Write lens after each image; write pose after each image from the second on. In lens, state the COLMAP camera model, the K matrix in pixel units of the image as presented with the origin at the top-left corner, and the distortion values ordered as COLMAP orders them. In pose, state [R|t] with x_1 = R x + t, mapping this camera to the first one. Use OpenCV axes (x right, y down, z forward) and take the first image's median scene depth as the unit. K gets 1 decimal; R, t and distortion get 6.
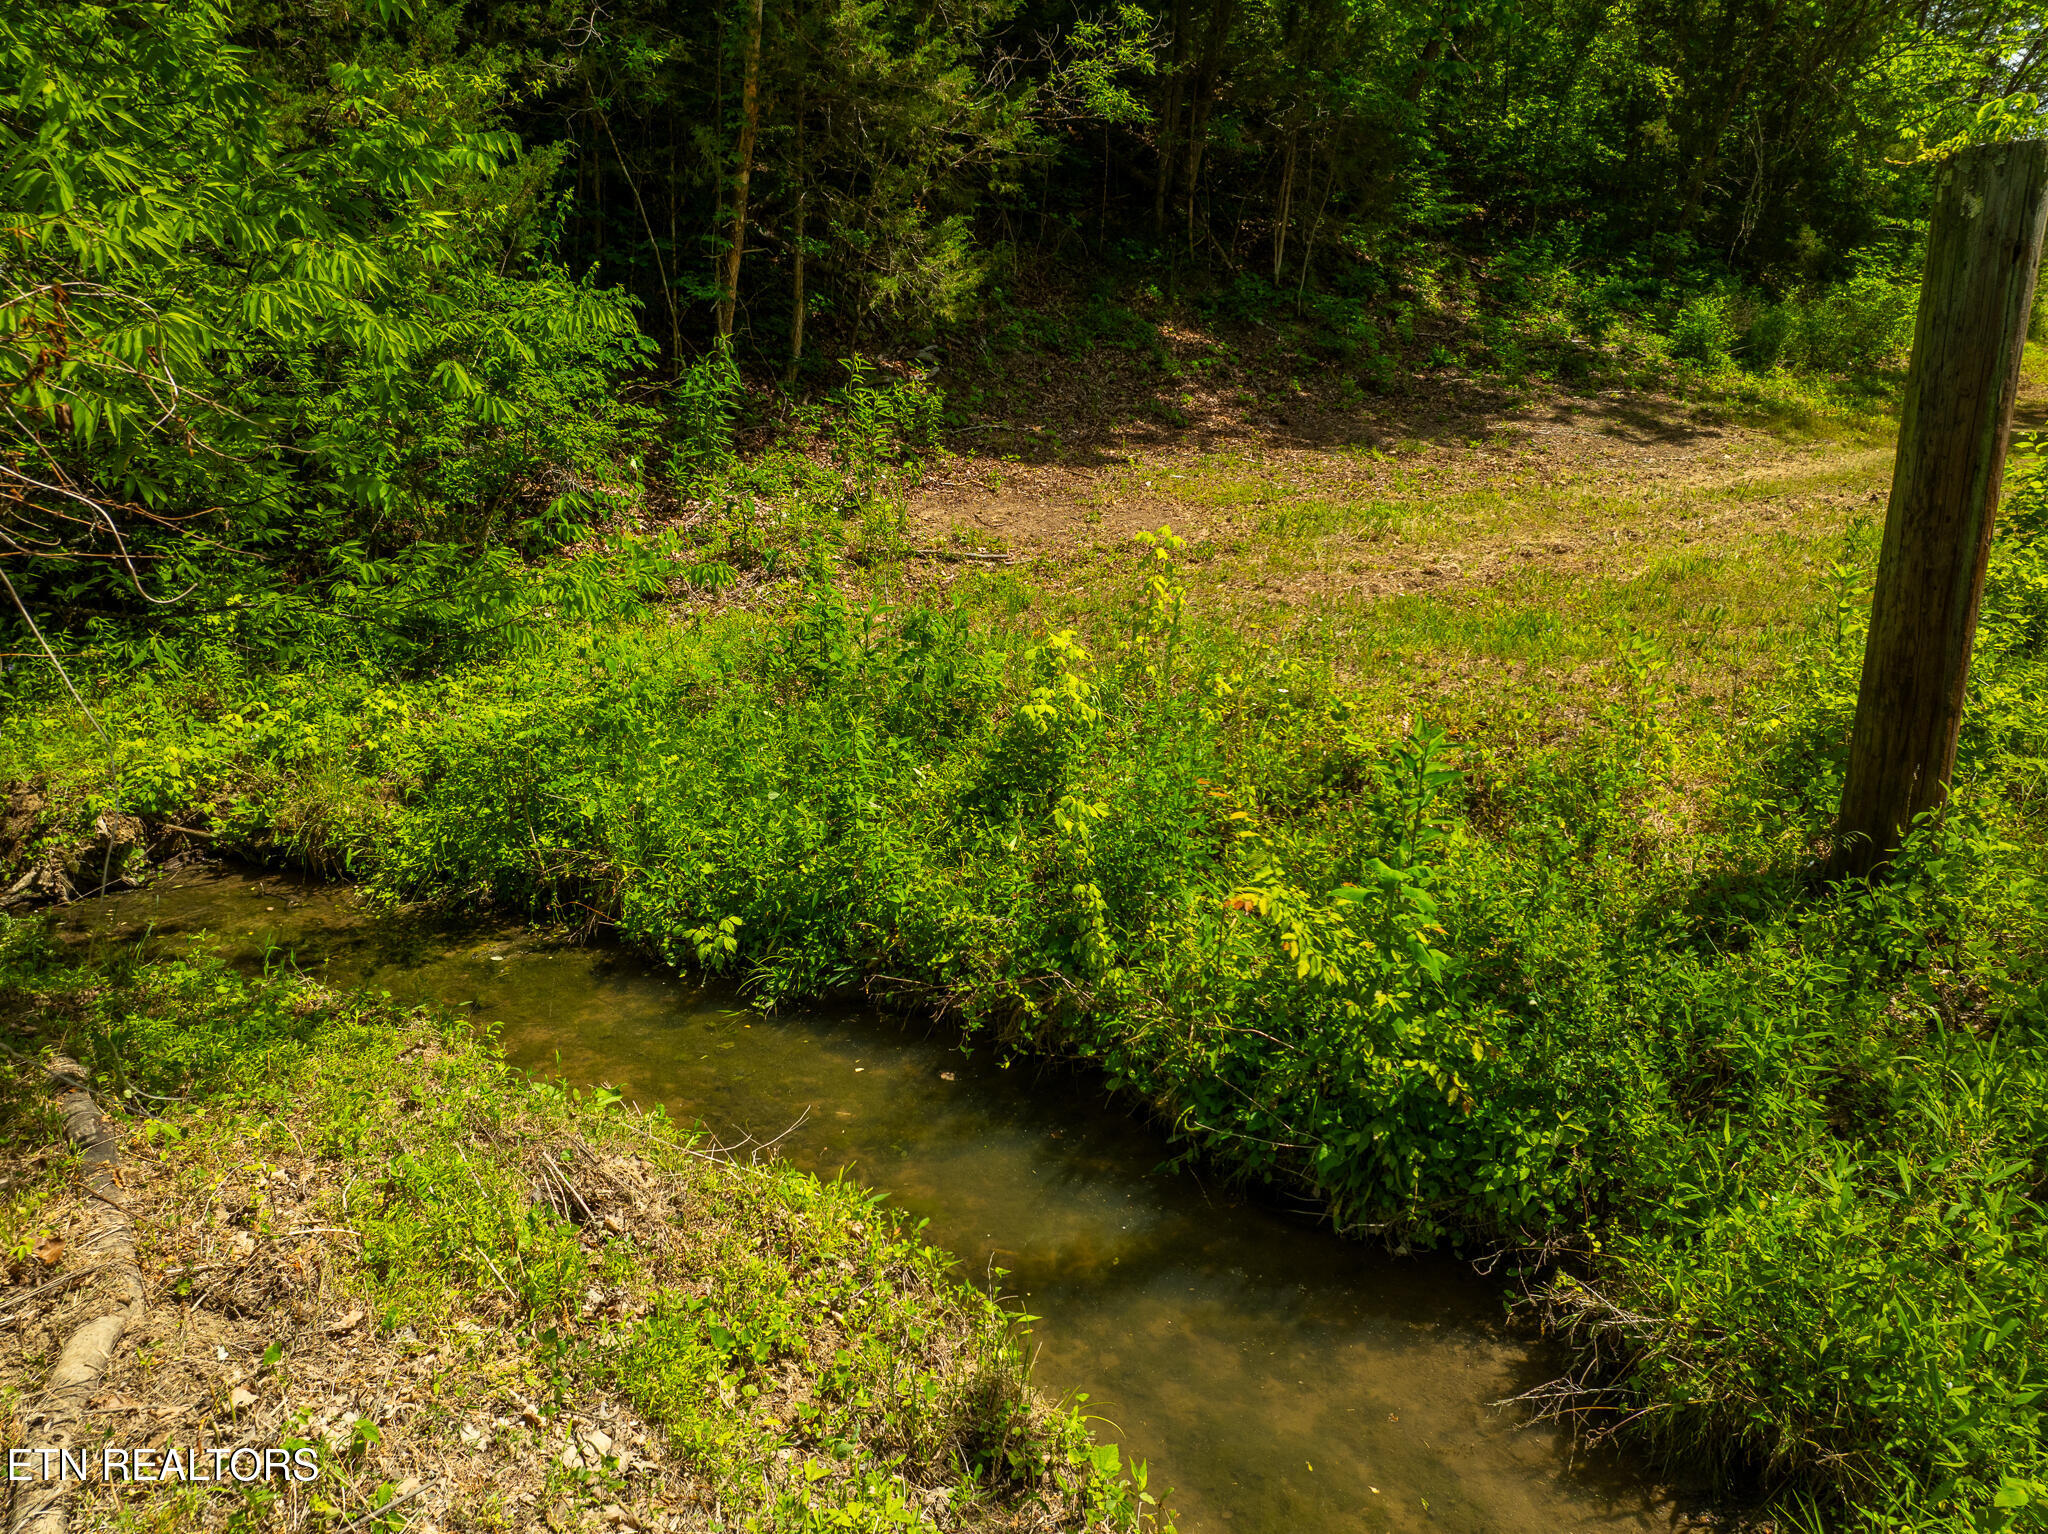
lens RADIAL K [[1443.3, 0, 1032.7], [0, 1443.3, 766.2], [0, 0, 1]] dist [-0.051312, 0.021126]
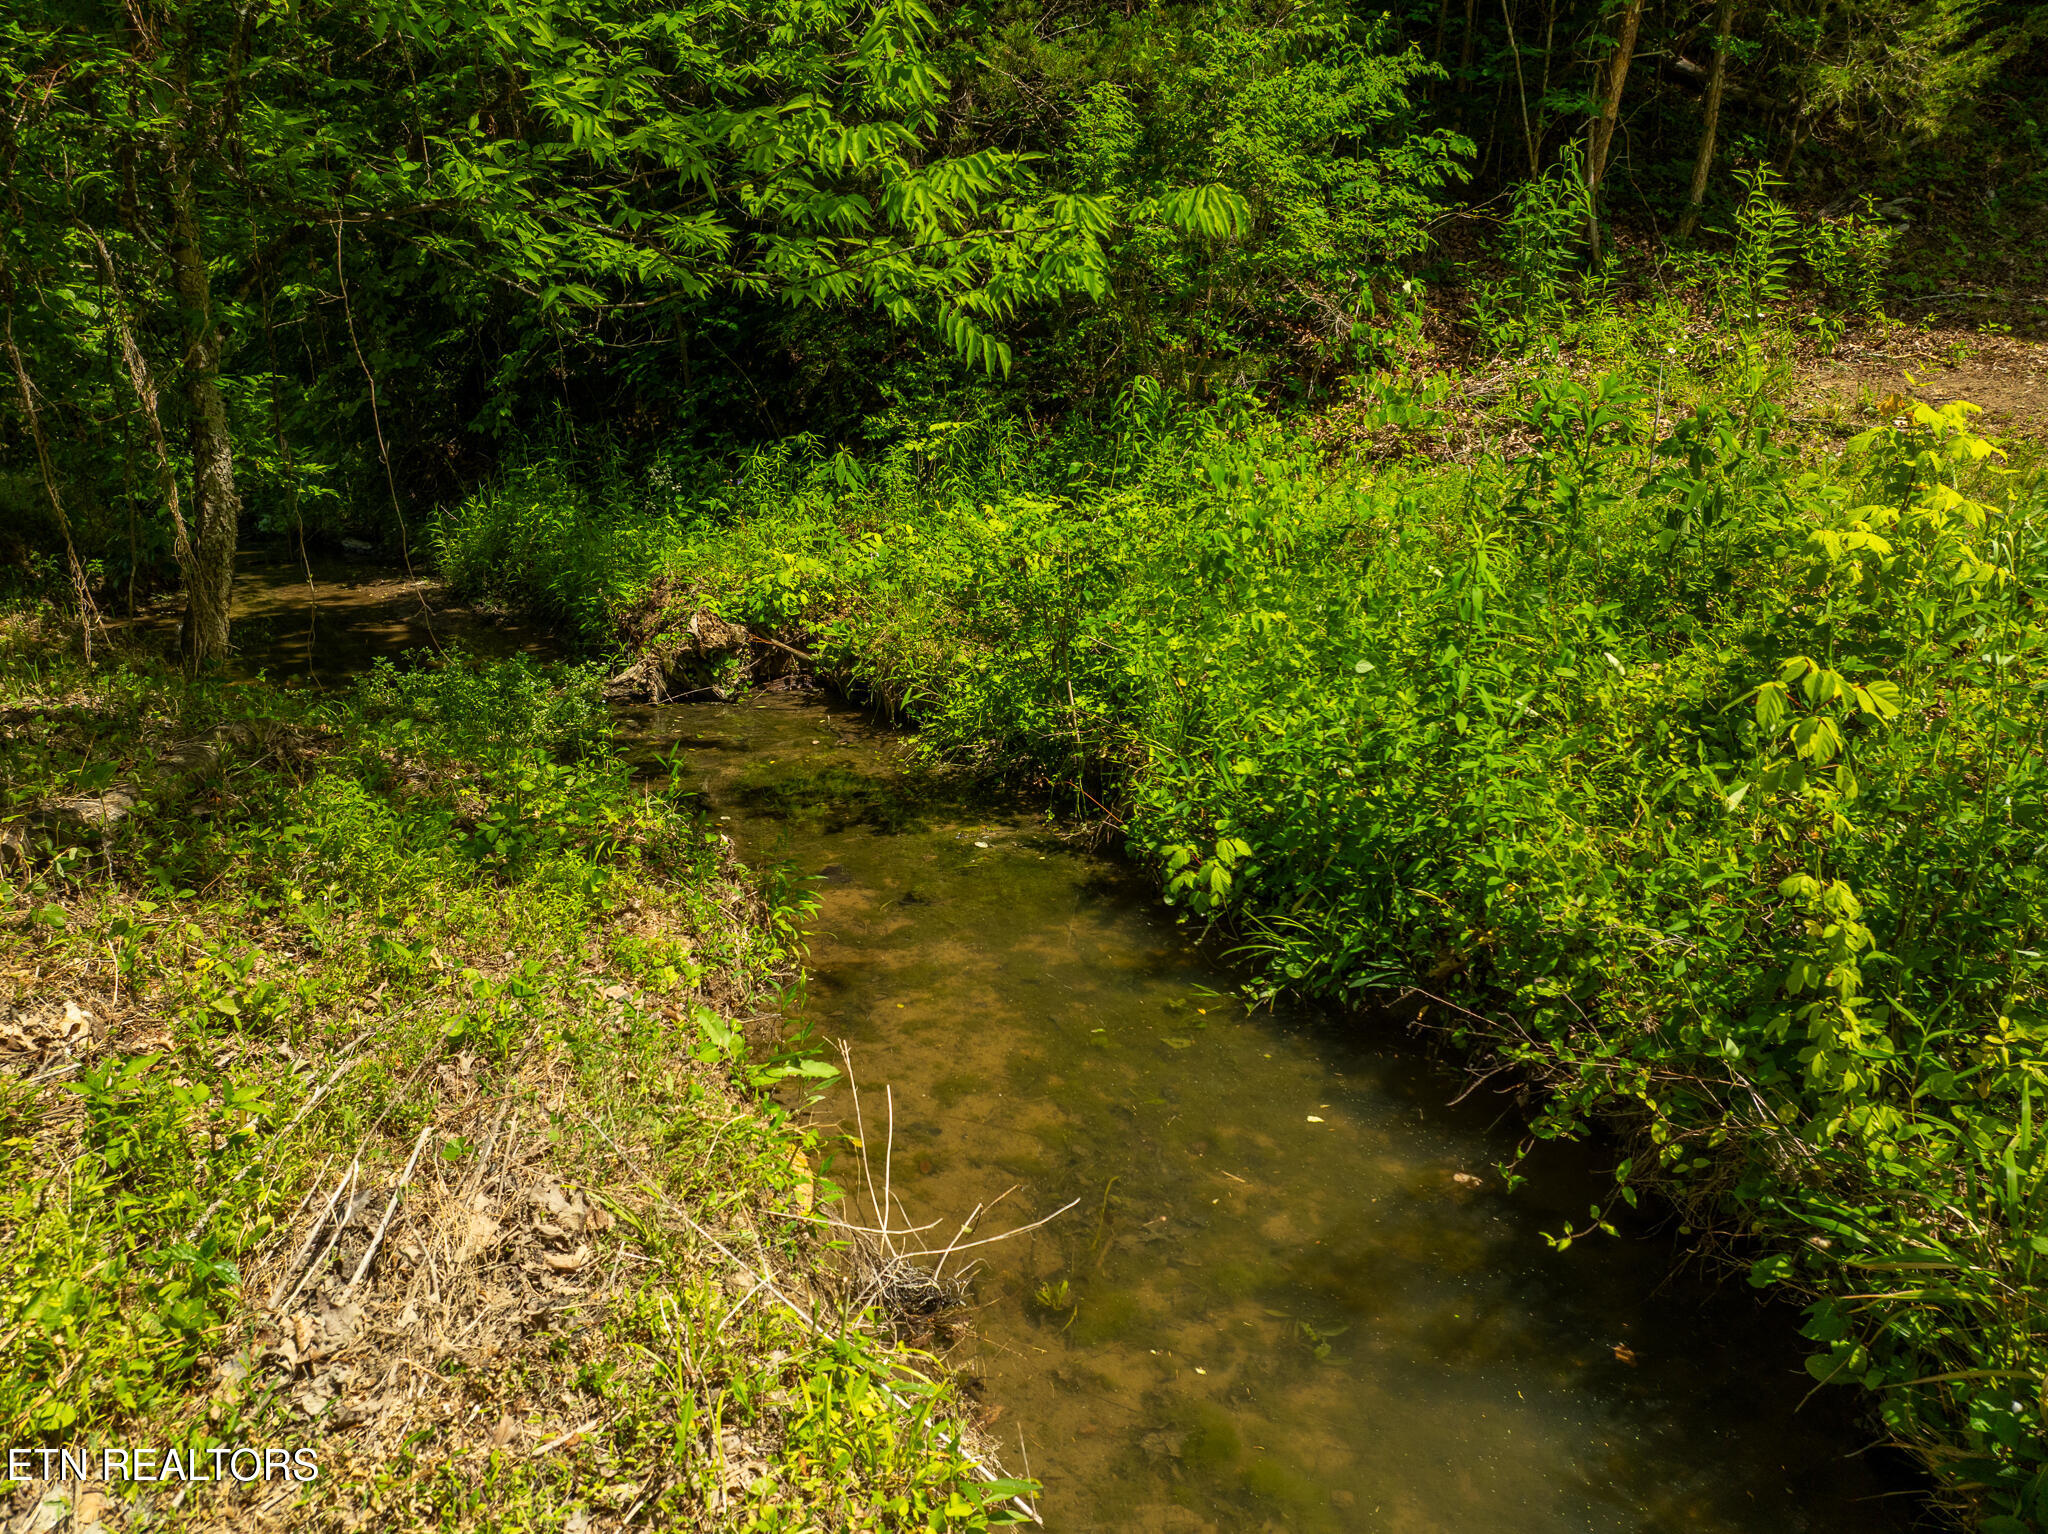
lens RADIAL K [[1443.3, 0, 1024.2], [0, 1443.3, 771.1], [0, 0, 1]] dist [-0.051312, 0.021126]
pose [[0.807526, 0.166606, -0.565813, 0.029242], [-0.157352, 0.985363, 0.065571, 0.023319], [0.568456, 0.036082, 0.821922, 0.209497]]
